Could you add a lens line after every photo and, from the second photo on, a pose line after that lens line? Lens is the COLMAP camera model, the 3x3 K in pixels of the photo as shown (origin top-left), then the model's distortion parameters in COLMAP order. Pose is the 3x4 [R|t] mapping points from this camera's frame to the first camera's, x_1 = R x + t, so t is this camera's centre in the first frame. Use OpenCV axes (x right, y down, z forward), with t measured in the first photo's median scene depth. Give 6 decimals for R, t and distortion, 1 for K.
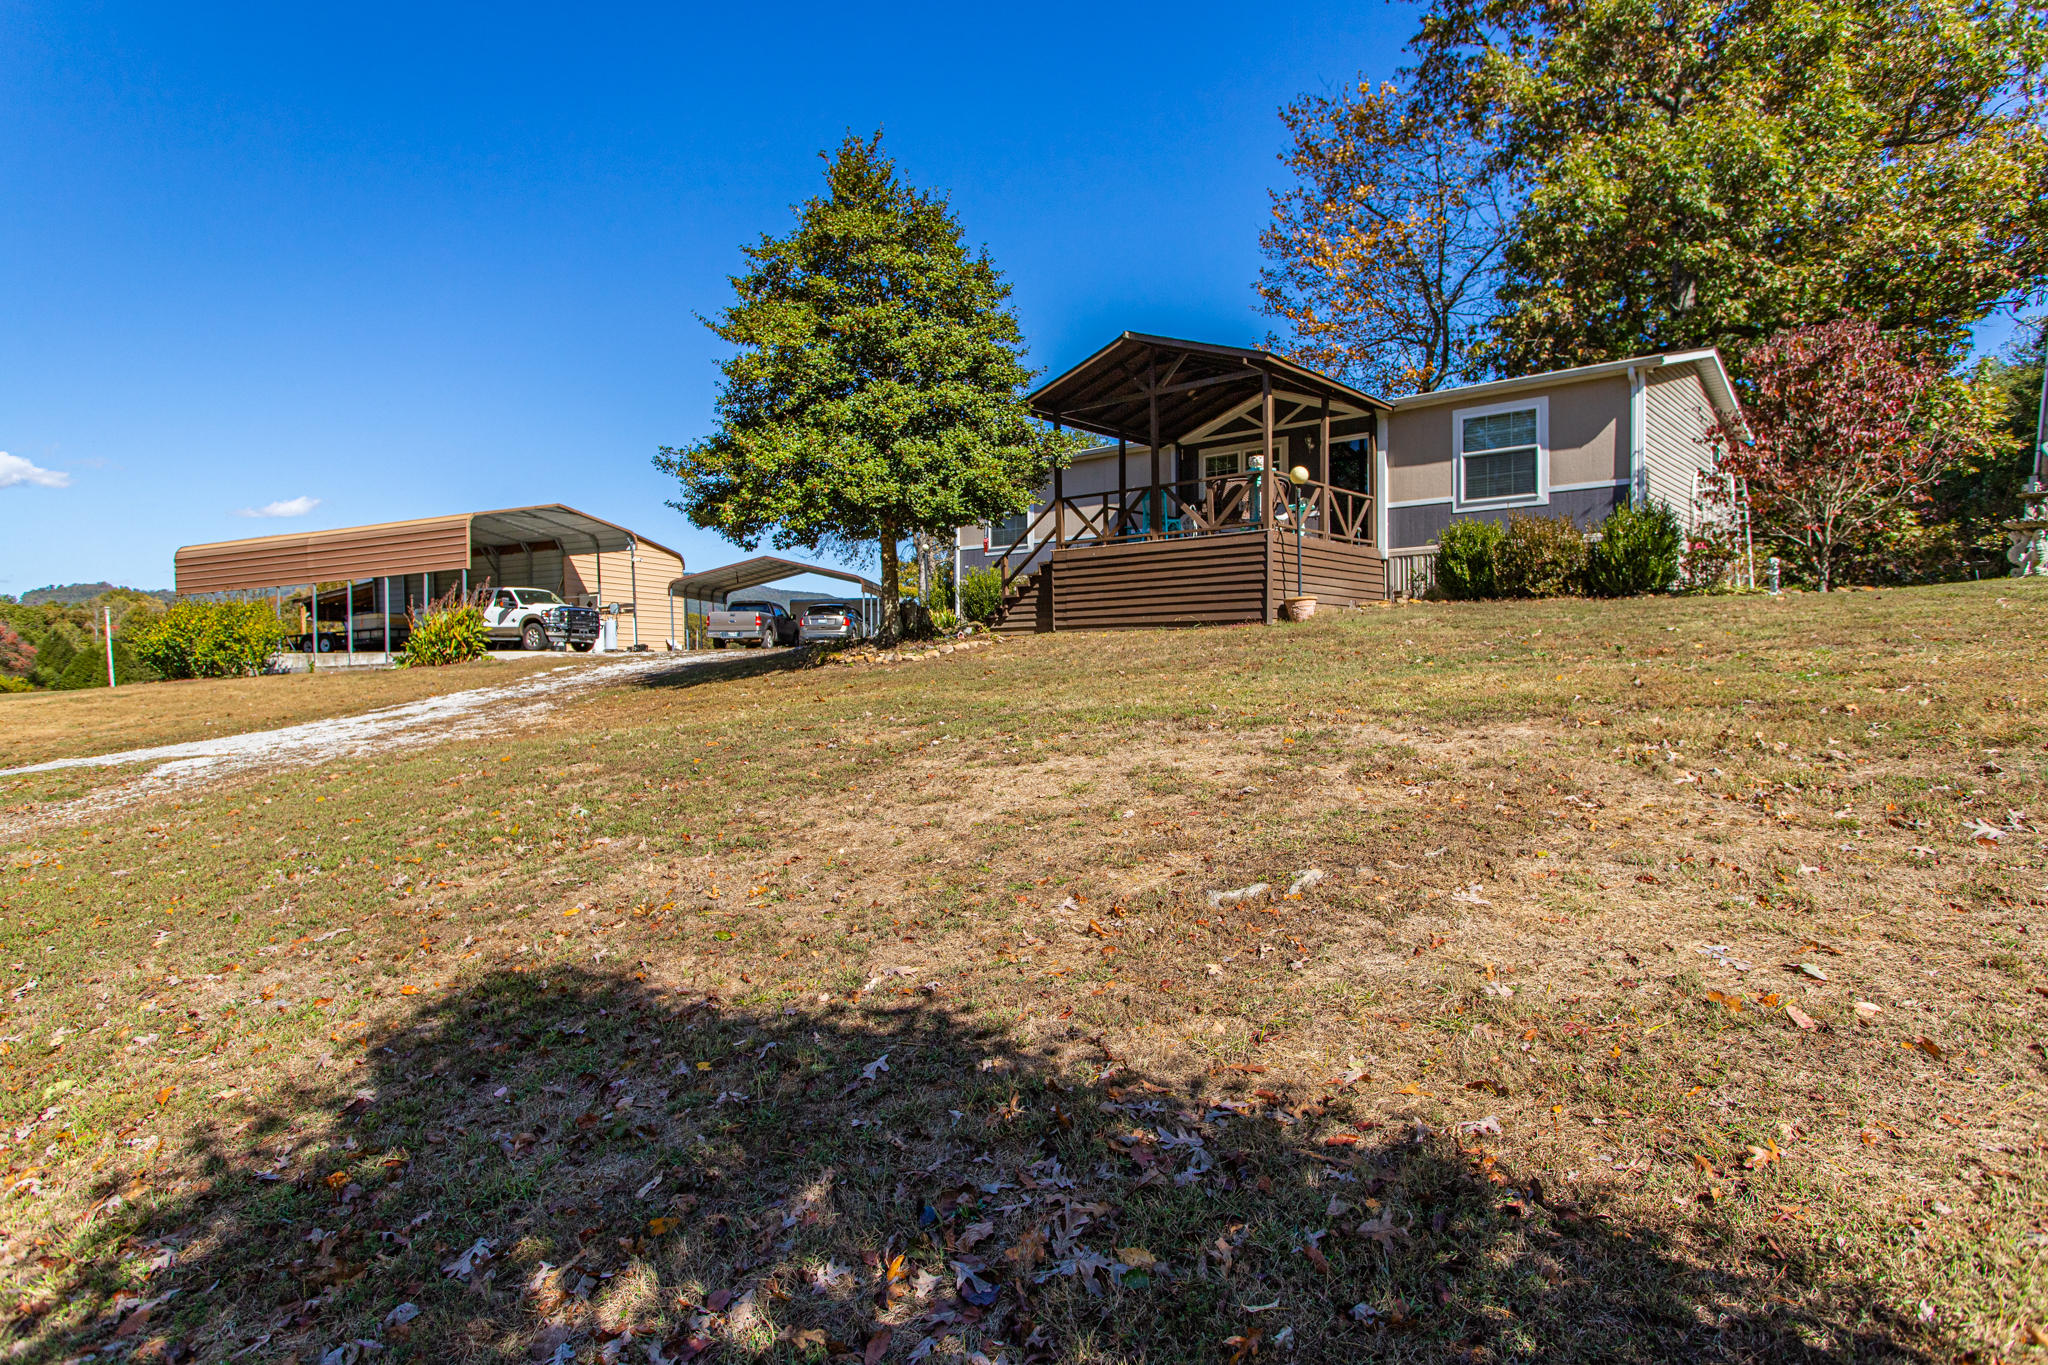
lens RADIAL K [[1159.9, 0, 1024.0], [0, 1159.9, 682.5], [0, 0, 1]] dist [-0.002587, -0.000264]
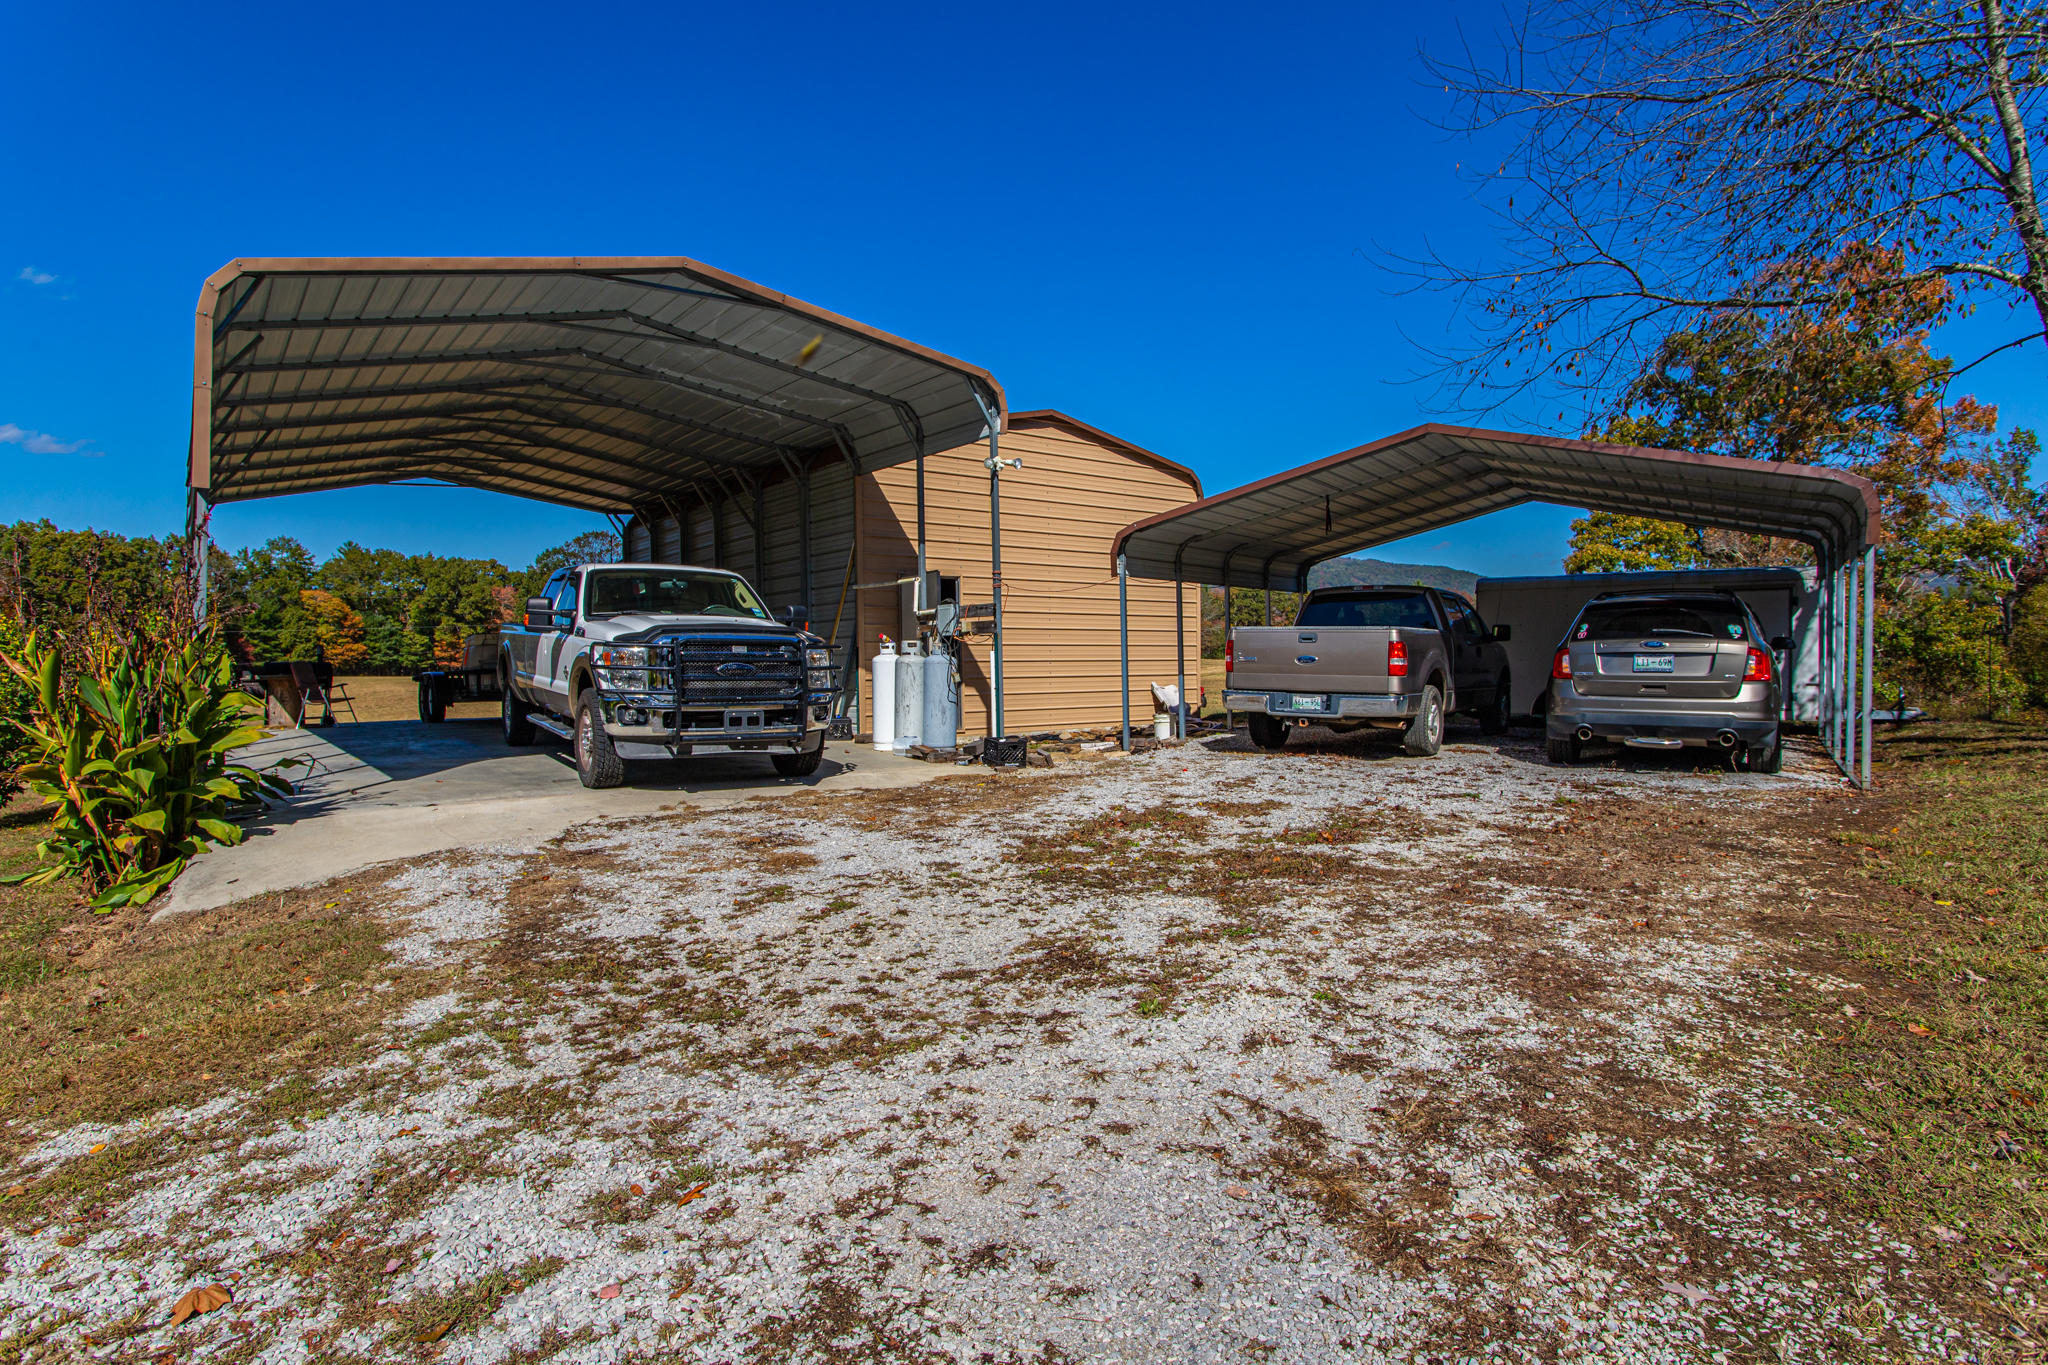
lens RADIAL K [[1159.9, 0, 1024.0], [0, 1159.9, 682.5], [0, 0, 1]] dist [-0.002587, -0.000264]
pose [[0.870406, 0.023468, -0.491775, -0.351827], [-0.011606, 0.999564, 0.027159, -0.112659], [0.492198, -0.017931, 0.870299, 1.473538]]
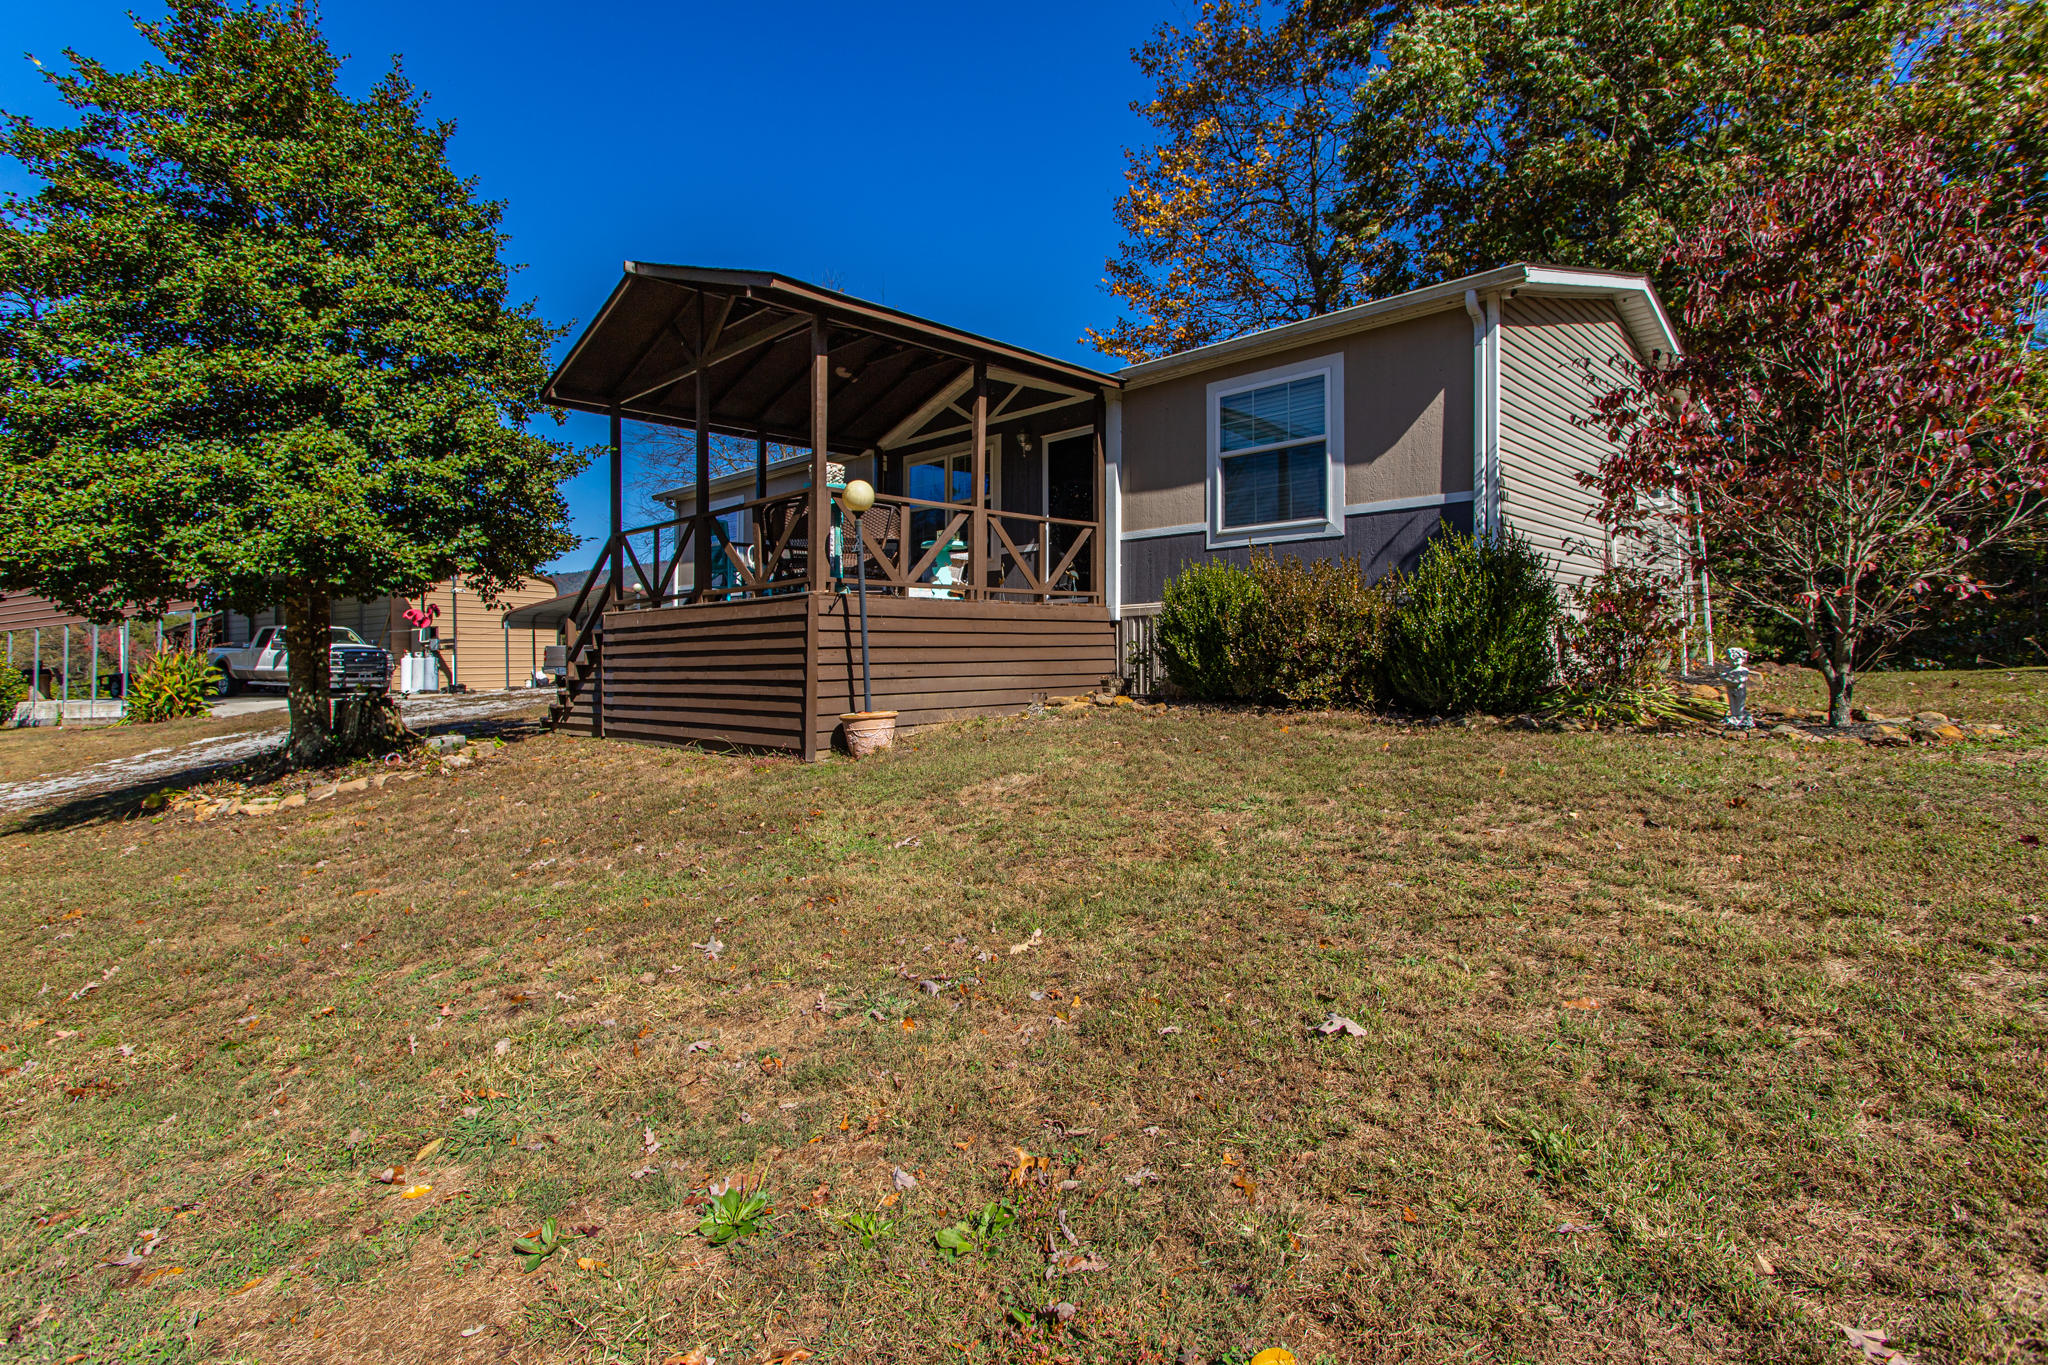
lens RADIAL K [[1029.6, 0, 1015.9], [0, 1029.6, 663.2], [0, 0, 1]] dist [-0.003395, -0.000468]
pose [[0.998353, -0.006842, -0.056963, 0.301205], [0.006471, 0.999957, -0.006687, -0.082904], [0.057006, 0.006308, 0.998354, 0.448684]]
